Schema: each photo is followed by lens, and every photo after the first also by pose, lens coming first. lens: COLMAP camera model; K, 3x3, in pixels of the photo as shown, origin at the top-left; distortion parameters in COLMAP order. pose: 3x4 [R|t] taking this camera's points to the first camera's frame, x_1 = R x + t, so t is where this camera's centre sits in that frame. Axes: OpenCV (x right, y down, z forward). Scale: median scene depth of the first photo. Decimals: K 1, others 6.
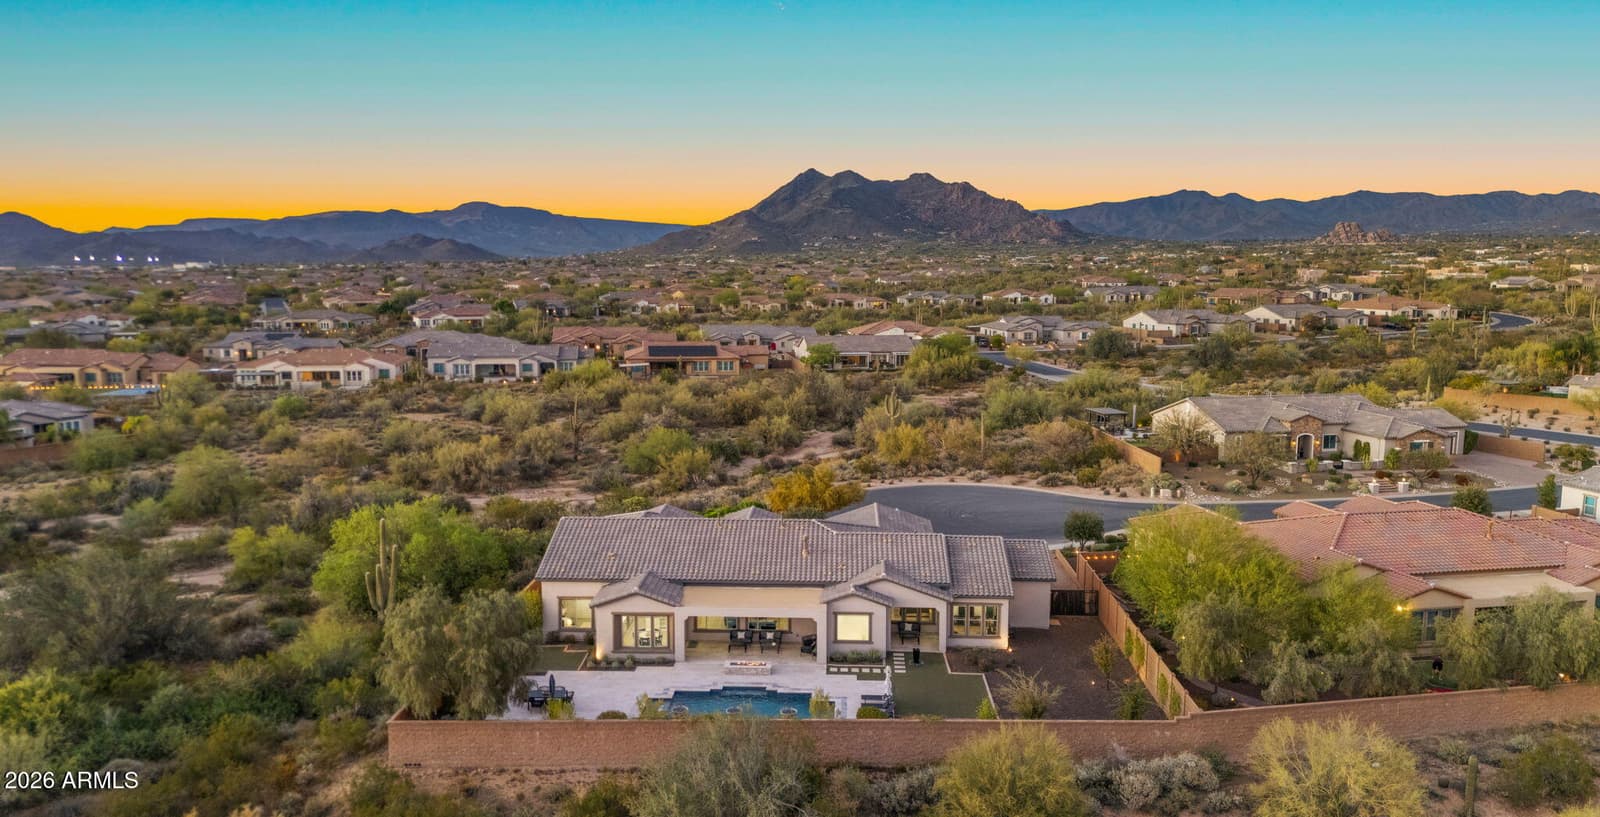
lens RADIAL K [[1213.1, 0, 800.0], [0, 1213.1, 408.5], [0, 0, 1]] dist [0.083493, -0.083428]
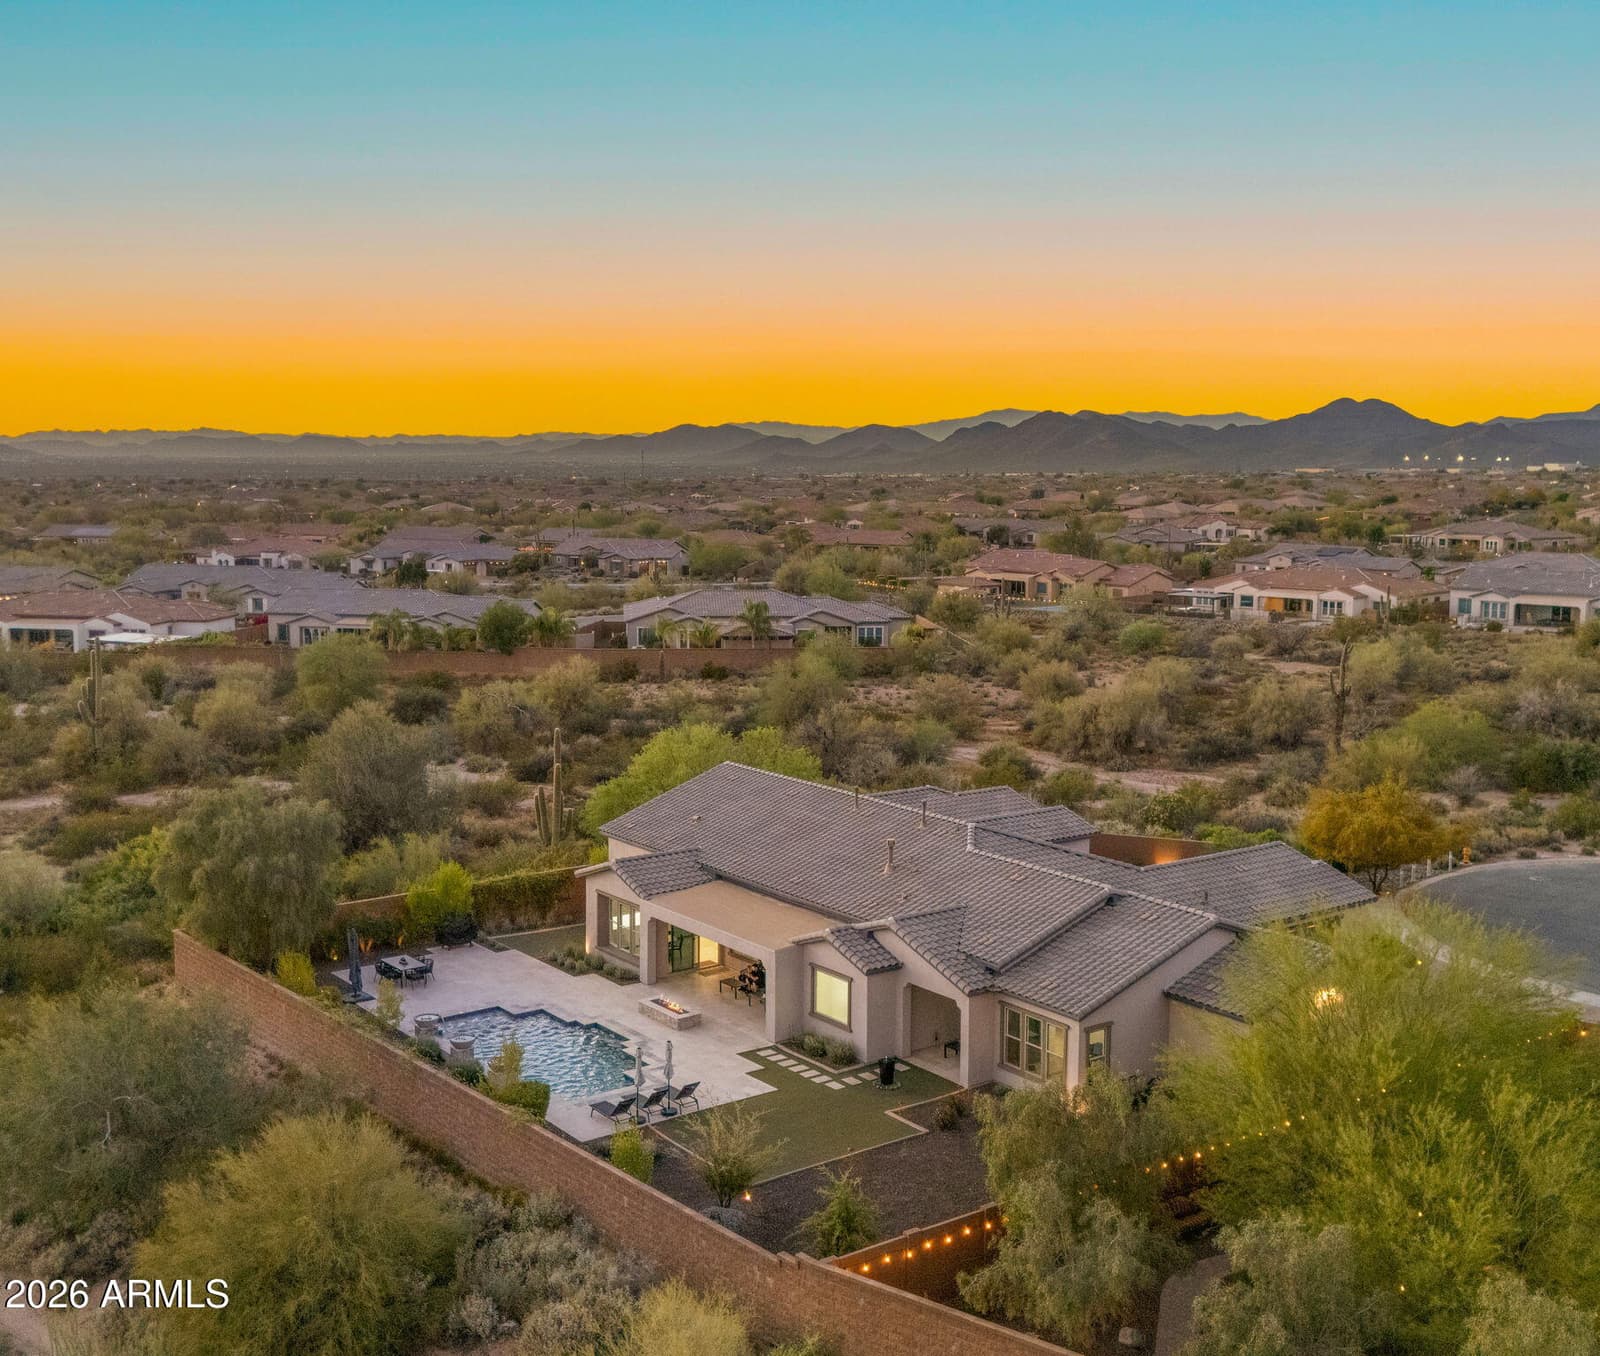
lens RADIAL K [[1781.8, 0, 800.0], [0, 1781.8, 678.0], [0, 0, 1]] dist [0.164797, -0.323184]
pose [[0.634110, 0.098514, -0.766942, 0.355584], [-0.100858, 0.993915, 0.044280, -0.004365], [0.766637, 0.049274, 0.640187, 0.225327]]
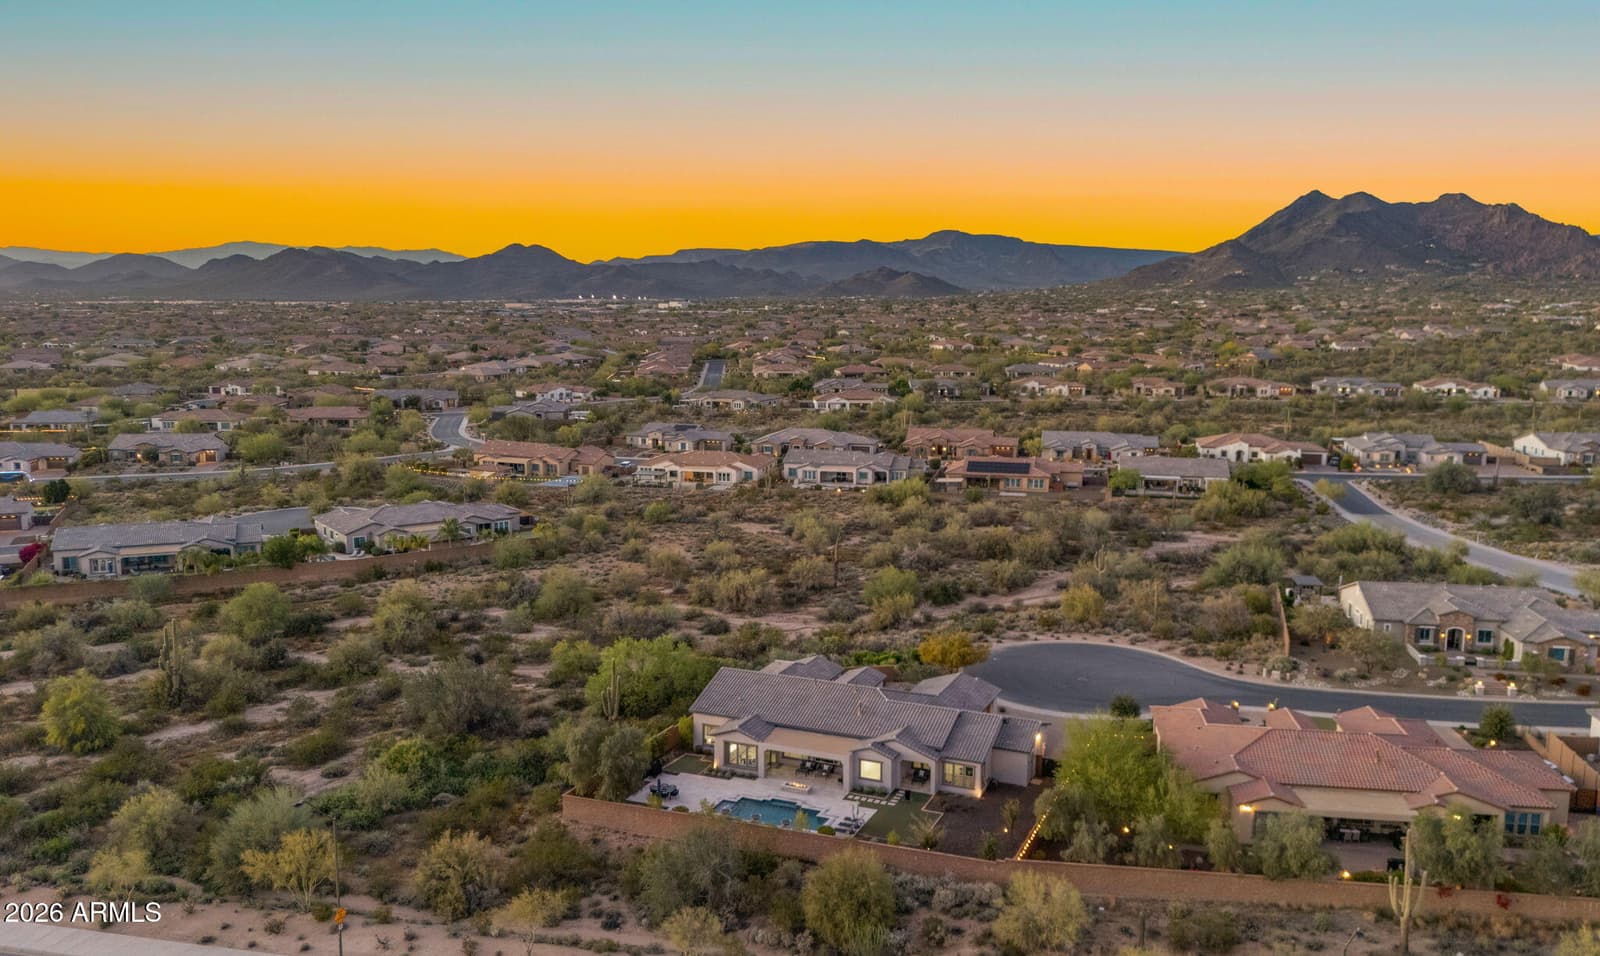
lens RADIAL K [[1315.5, 0, 832.5], [0, 1315.5, 478.2], [0, 0, 1]] dist [0.109058, -0.162392]
pose [[0.939860, 0.056547, -0.336847, 0.276885], [-0.047629, 0.998263, 0.034687, -0.122374], [0.338223, -0.016557, 0.940920, -0.285485]]
